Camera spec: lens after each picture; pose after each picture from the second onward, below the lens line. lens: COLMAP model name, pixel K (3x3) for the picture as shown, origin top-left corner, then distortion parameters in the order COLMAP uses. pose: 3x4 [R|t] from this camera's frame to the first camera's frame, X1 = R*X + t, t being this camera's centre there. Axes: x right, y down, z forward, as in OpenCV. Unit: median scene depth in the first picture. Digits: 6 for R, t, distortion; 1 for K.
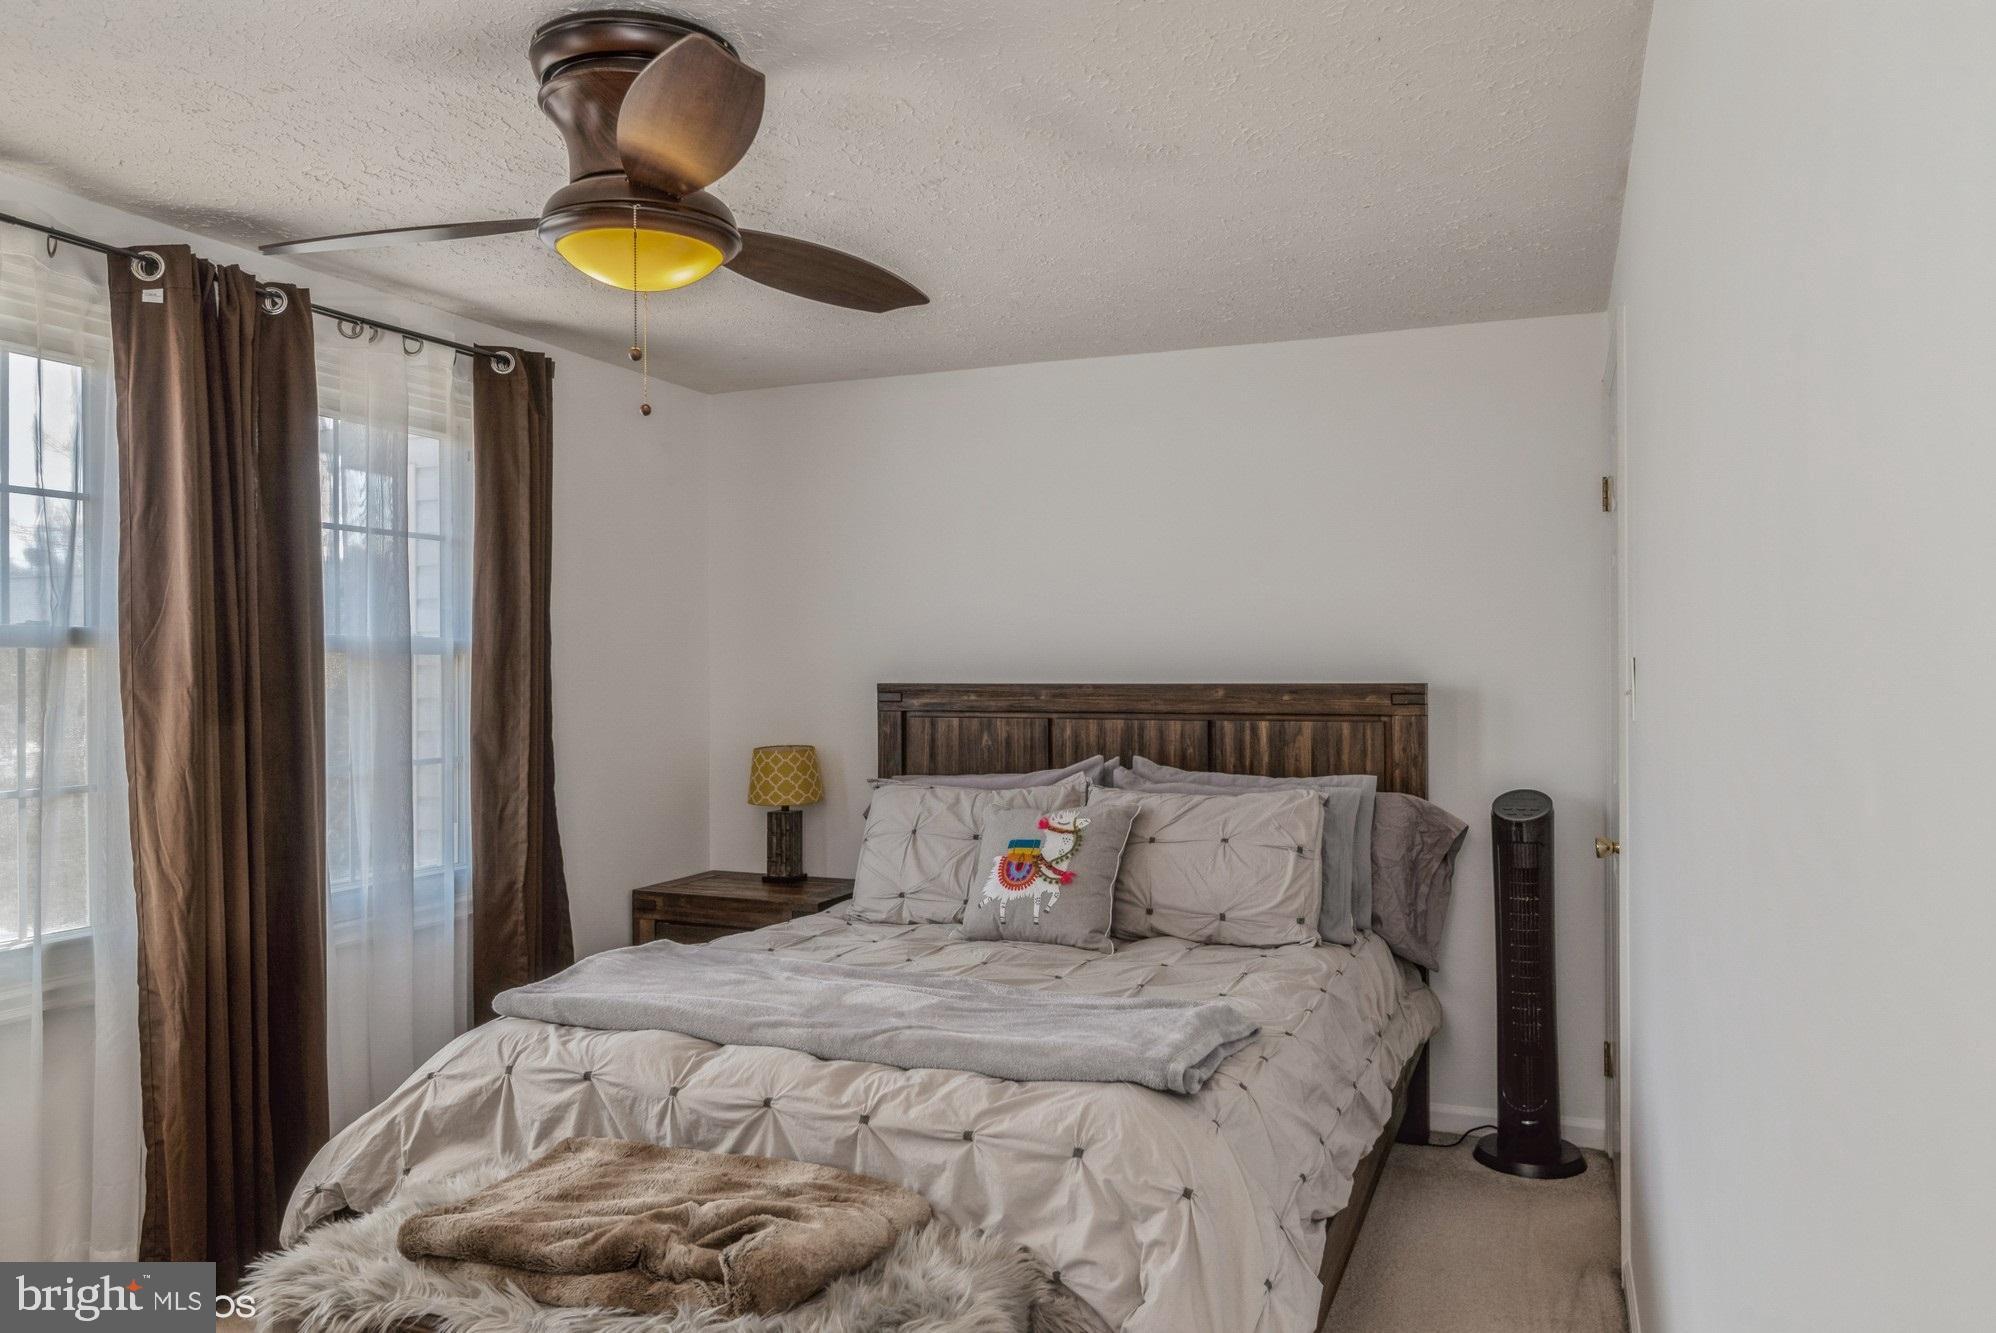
lens RADIAL K [[1439.2, 0, 995.8], [0, 1439.2, 662.0], [0, 0, 1]] dist [0.000102, -0.005519]
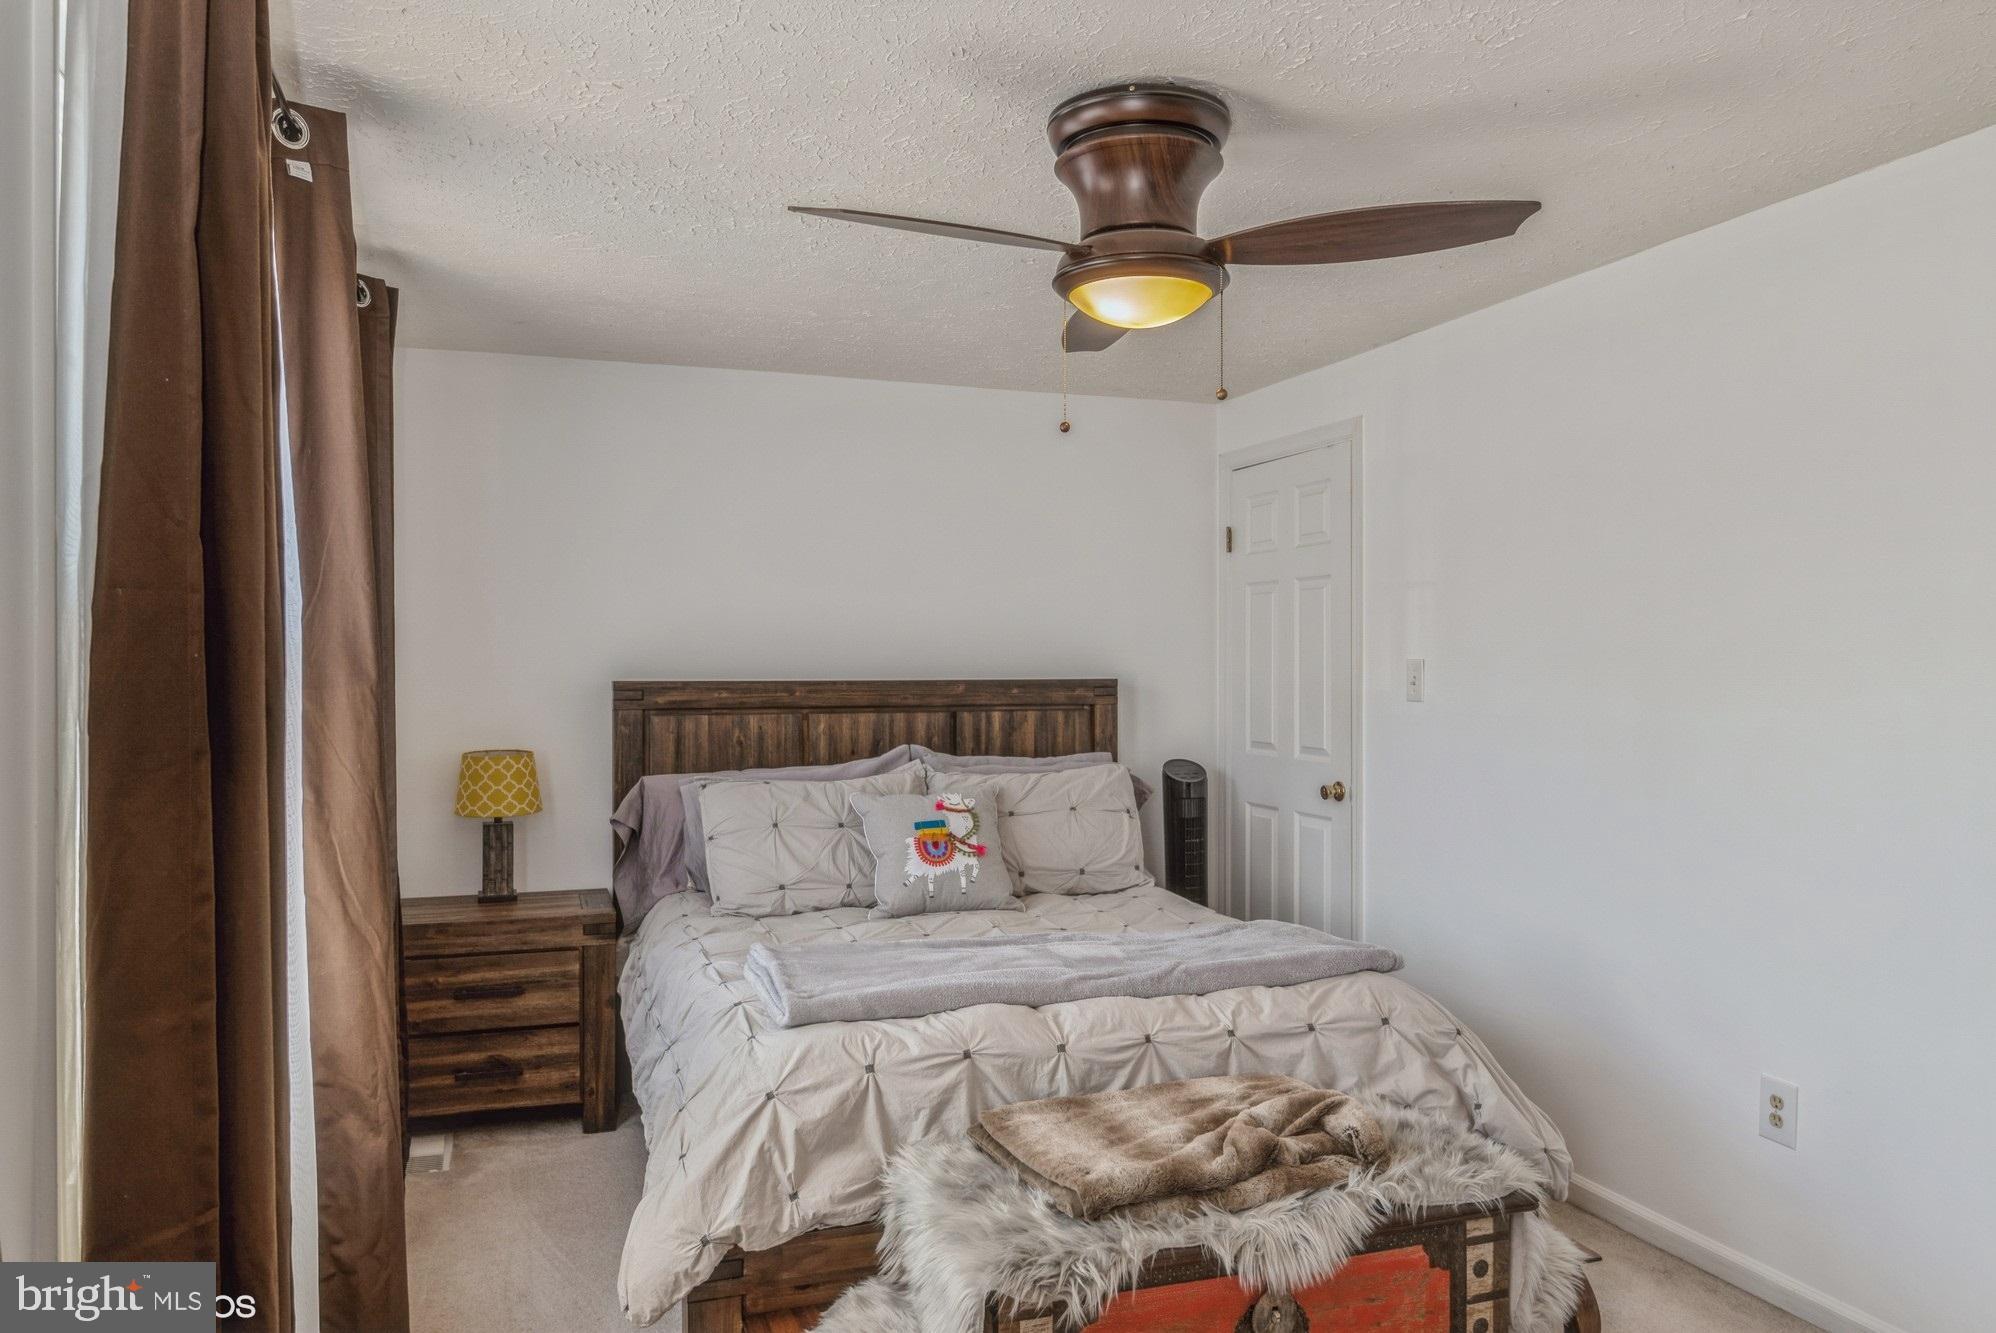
lens RADIAL K [[1439.2, 0, 993.3], [0, 1439.2, 668.2], [0, 0, 1]] dist [0.000102, -0.005519]
pose [[0.727572, 0.002600, 0.686026, -0.703097], [-0.004614, 0.999989, 0.001104, 0.004827], [-0.686016, -0.003969, 0.727576, 0.163894]]
